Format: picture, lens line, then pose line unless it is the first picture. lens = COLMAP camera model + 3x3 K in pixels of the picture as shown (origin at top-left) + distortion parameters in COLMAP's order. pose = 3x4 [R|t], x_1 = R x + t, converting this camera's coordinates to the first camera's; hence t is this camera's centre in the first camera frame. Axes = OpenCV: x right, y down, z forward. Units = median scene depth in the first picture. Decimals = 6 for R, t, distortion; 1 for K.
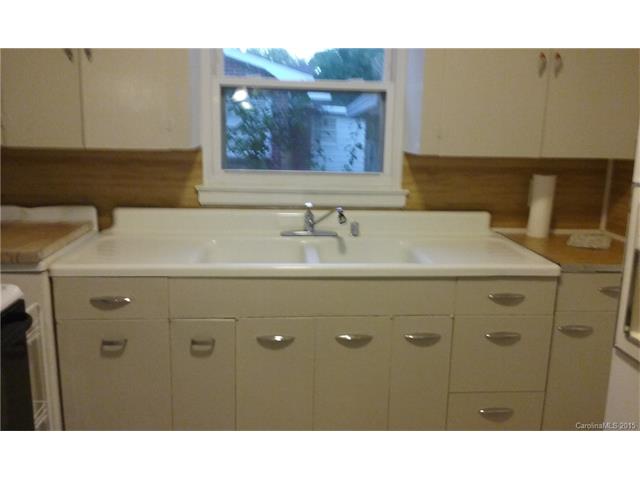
lens RADIAL K [[575.4, 0, 320.1], [0, 575.4, 238.9], [0, 0, 1]] dist [0.039467, -0.000048]
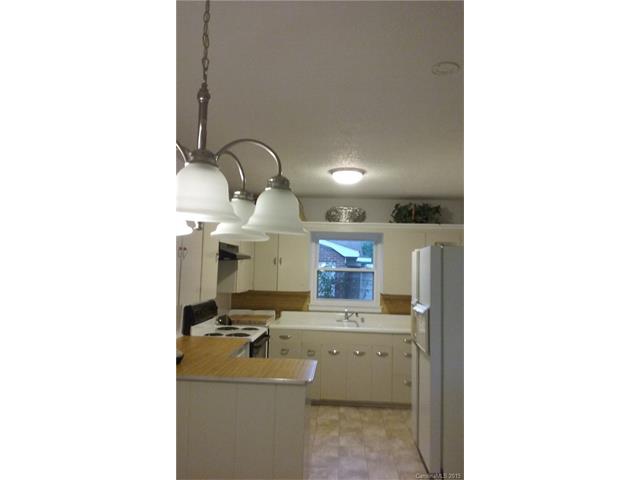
lens RADIAL K [[575.4, 0, 319.4], [0, 575.4, 238.3], [0, 0, 1]] dist [0.039467, -0.000048]
pose [[0.993639, -0.003265, -0.112563, 0.175079], [-0.023959, 0.970564, -0.239648, 0.287596], [0.110032, 0.240821, 0.964312, -1.919824]]
